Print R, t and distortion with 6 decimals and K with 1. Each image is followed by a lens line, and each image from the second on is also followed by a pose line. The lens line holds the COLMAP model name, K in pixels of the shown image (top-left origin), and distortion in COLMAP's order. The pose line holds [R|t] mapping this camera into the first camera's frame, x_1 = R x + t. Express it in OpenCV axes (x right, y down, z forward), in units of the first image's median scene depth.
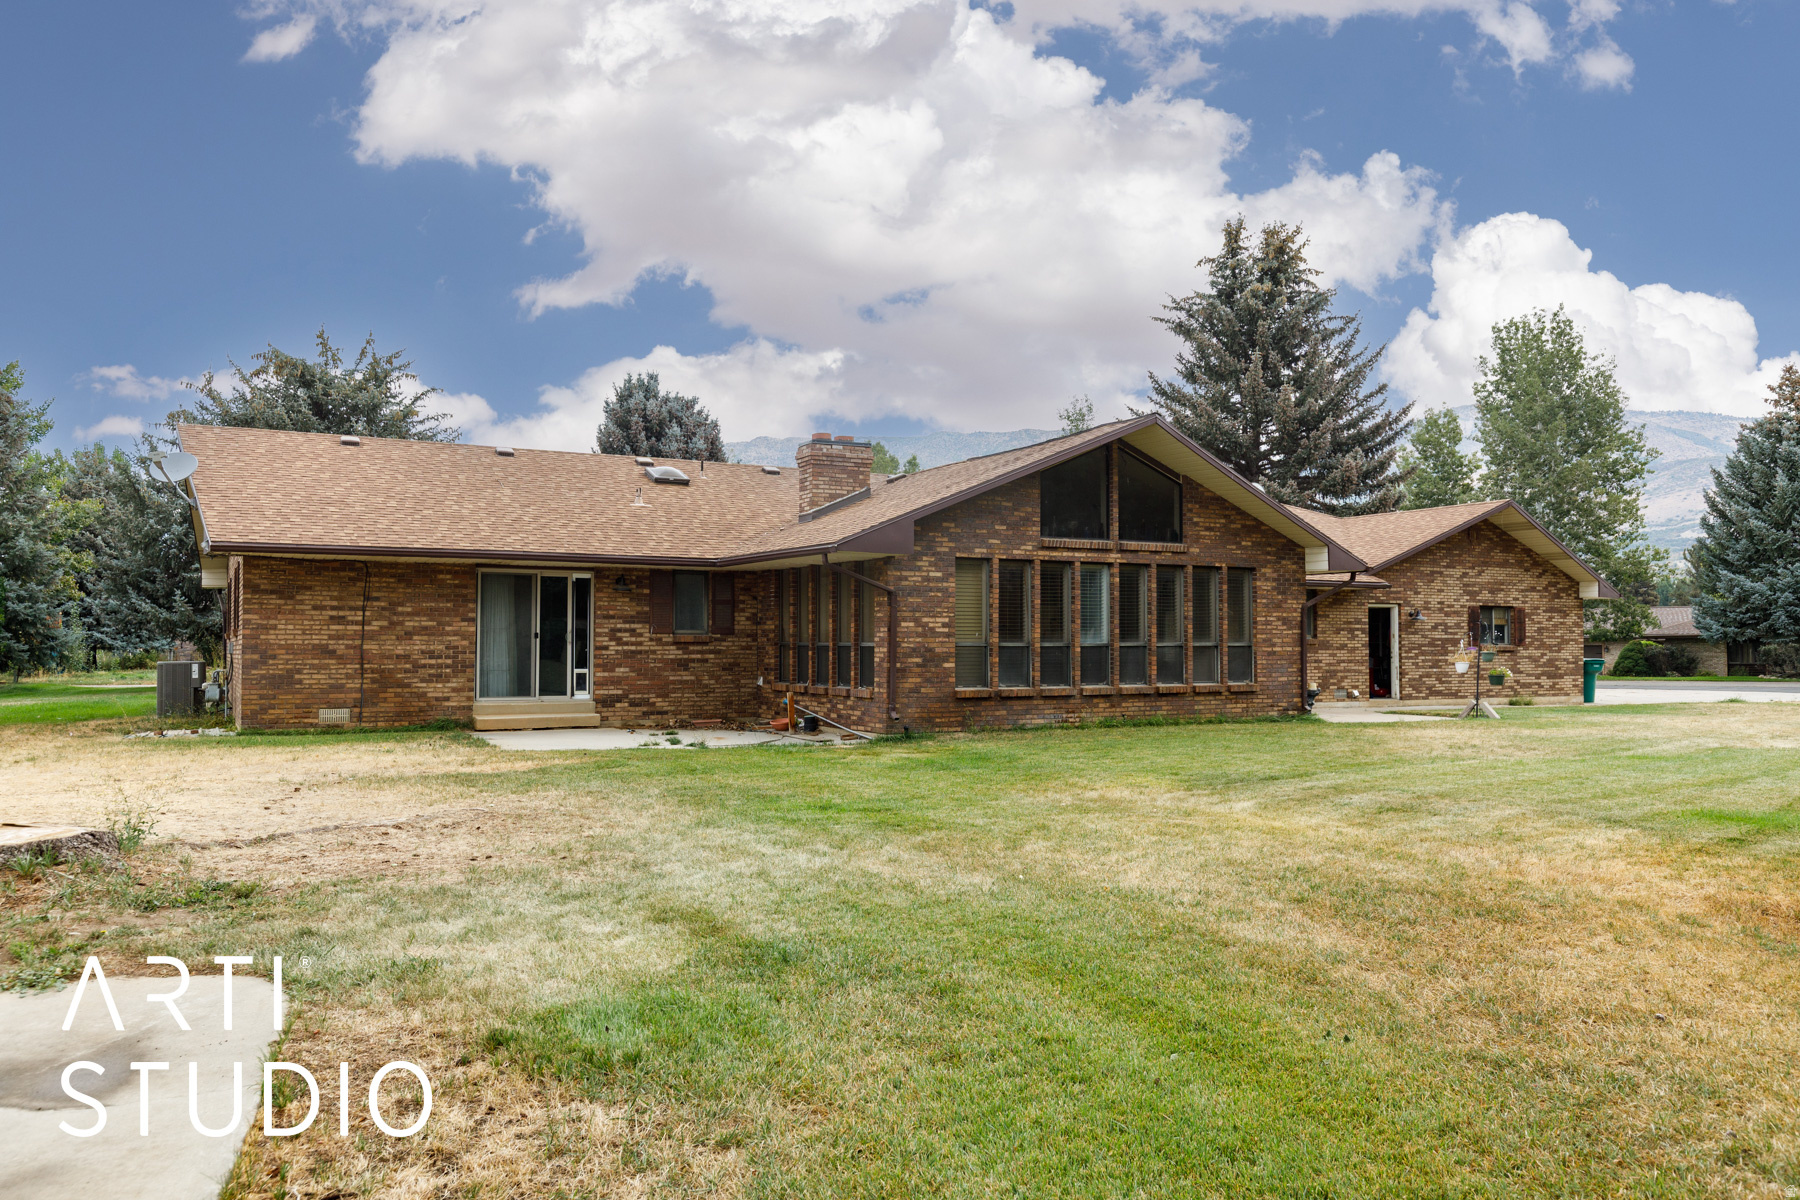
lens RADIAL K [[1293.4, 0, 886.1], [0, 1293.4, 604.8], [0, 0, 1]] dist [0.001983, -0.000633]
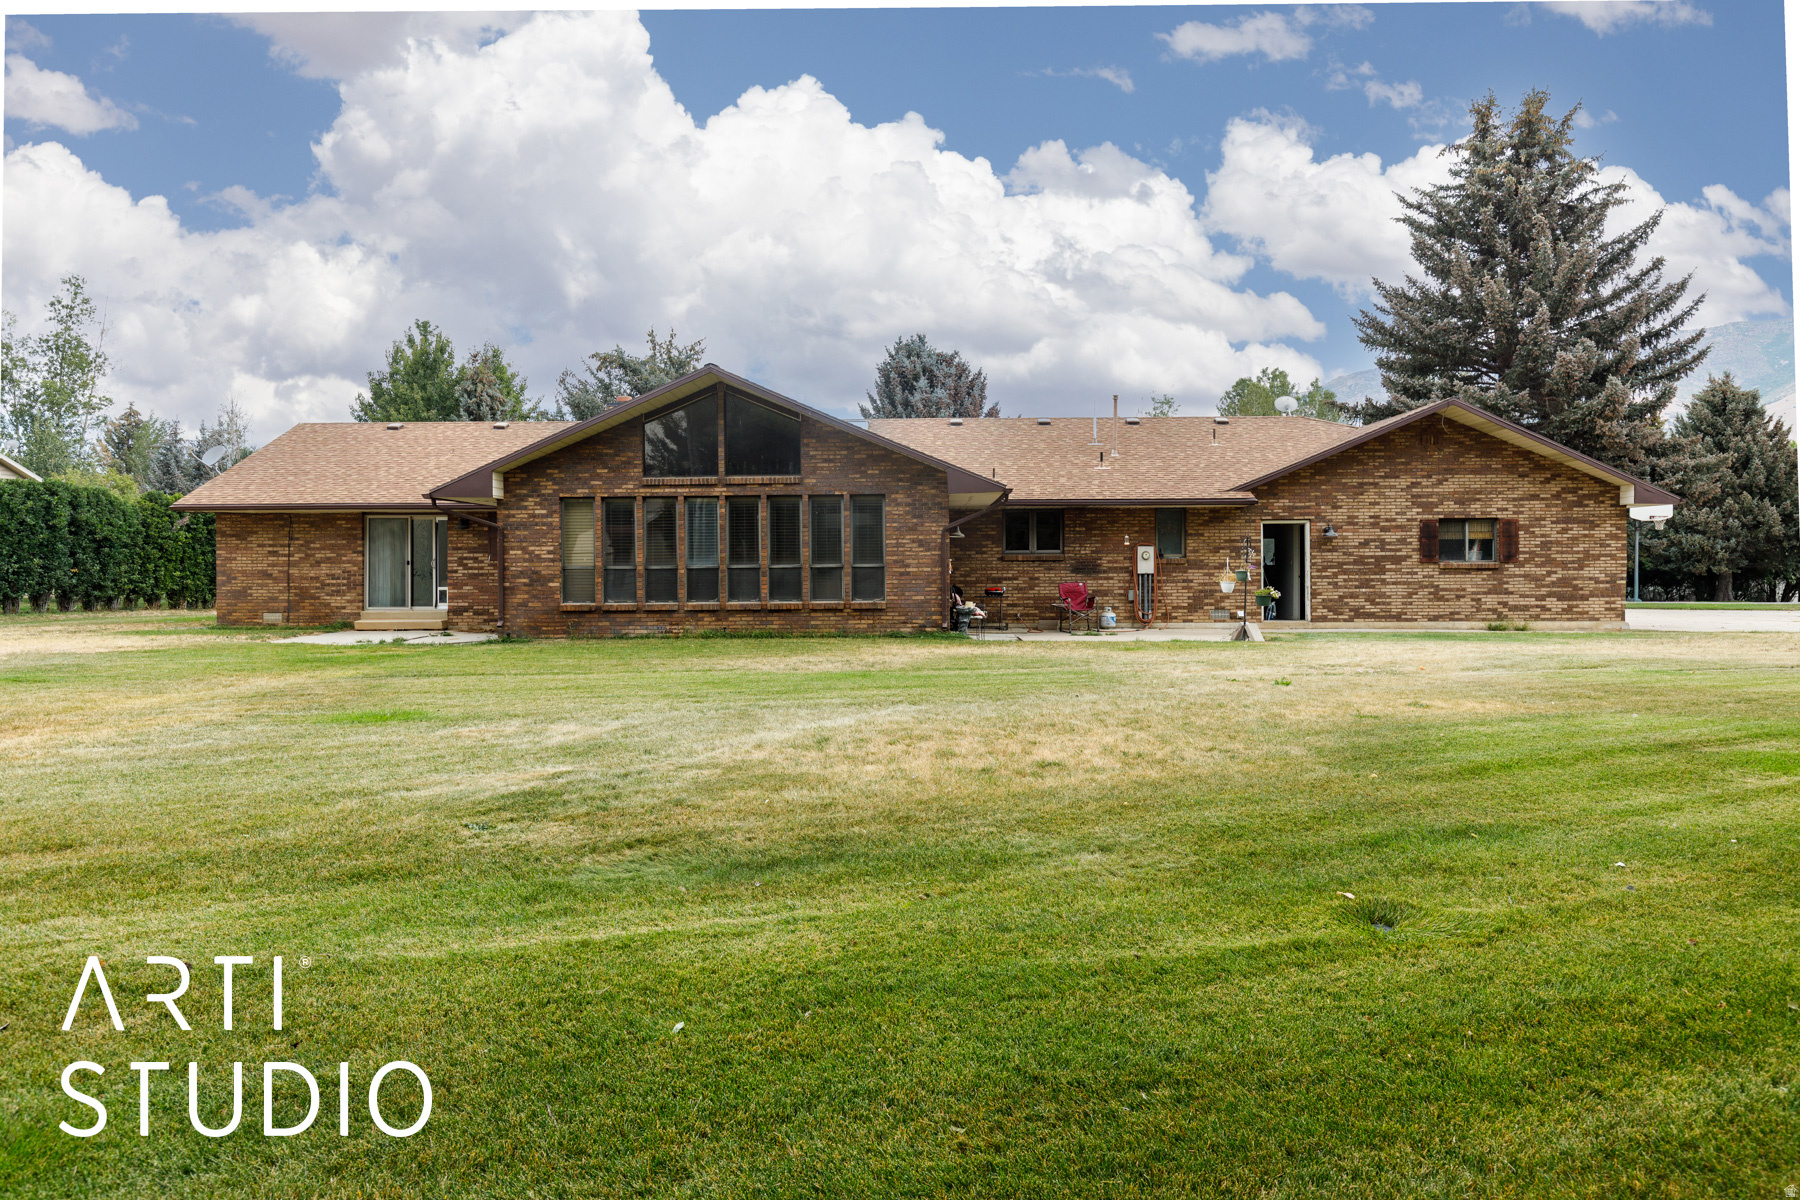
lens RADIAL K [[1165.2, 0, 898.5], [0, 1165.2, 571.1], [0, 0, 1]] dist [0.013434, -0.000449]
pose [[0.870848, -0.004328, -0.491532, 0.784622], [0.022129, 0.999293, 0.030408, 0.006202], [0.491053, -0.037358, 0.870328, 0.165493]]
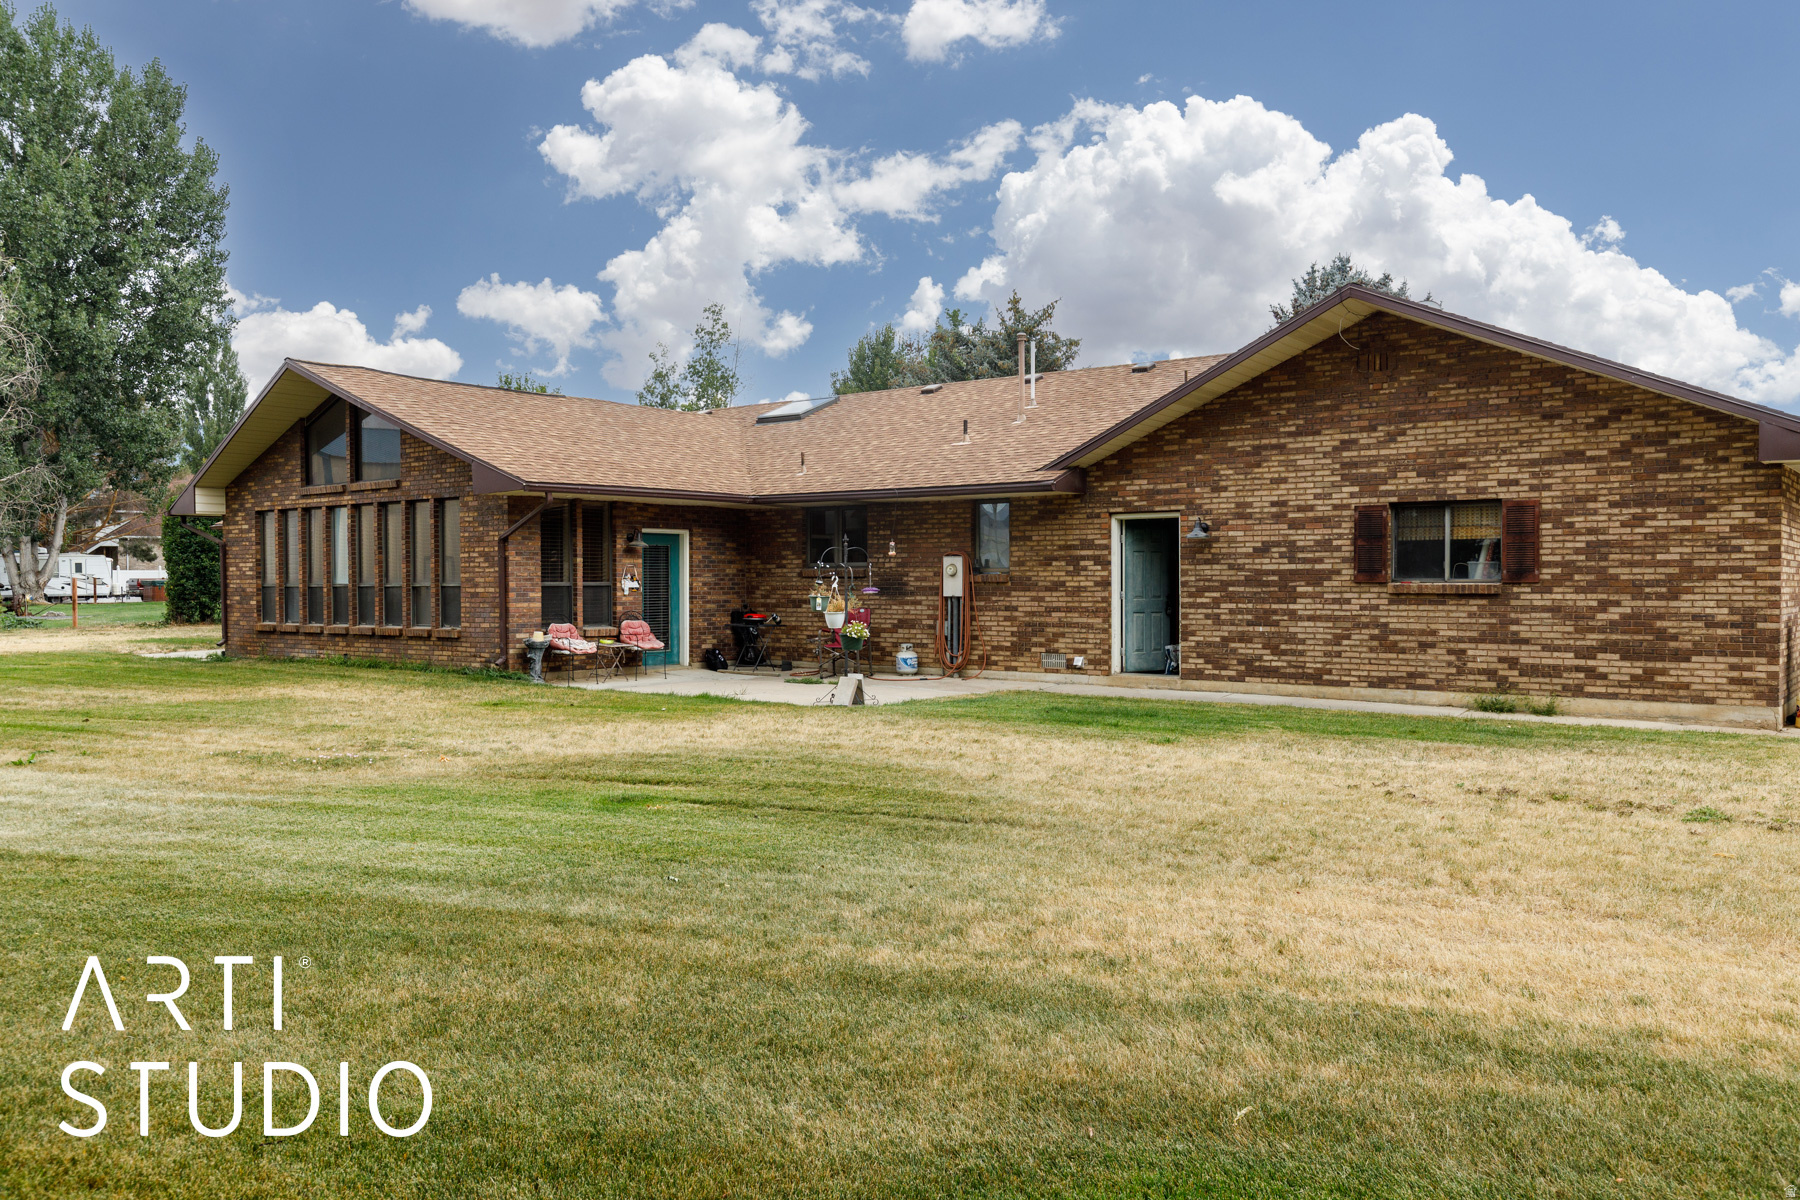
lens RADIAL K [[1370.2, 0, 900.0], [0, 1370.2, 600.0], [0, 0, 1]] dist [0.004338, 0.002217]
pose [[0.410350, 0.012175, -0.911847, 1.274908], [0.032523, 0.999079, 0.027976, 0.025050], [0.911348, -0.041136, 0.409576, 0.905994]]
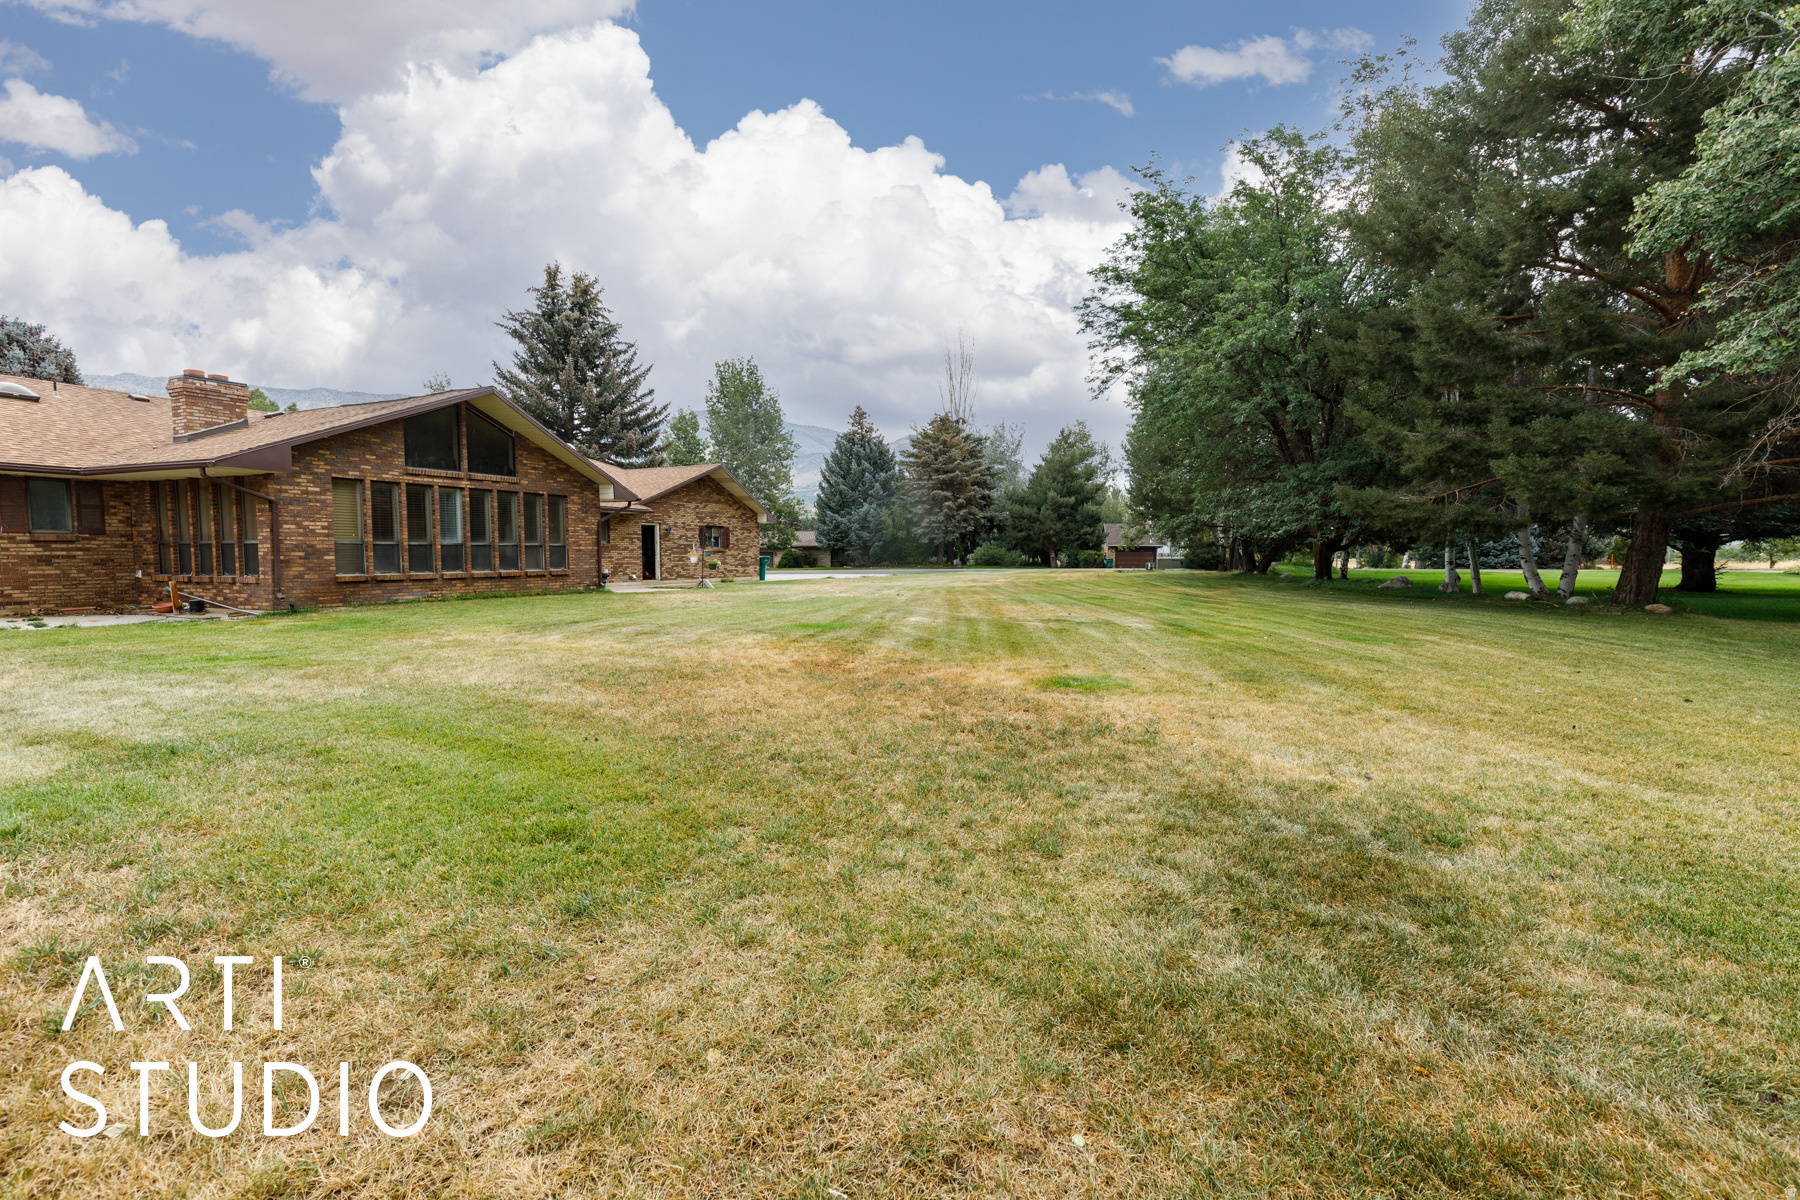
lens RADIAL K [[807.7, 0, 899.0], [0, 807.7, 605.9], [0, 0, 1]] dist [0.001571, 0.001139]
pose [[0.792410, -0.041831, 0.608553, 0.003650], [-0.016247, 0.995845, 0.089608, 0.010212], [-0.609773, -0.080893, 0.788437, -0.026983]]
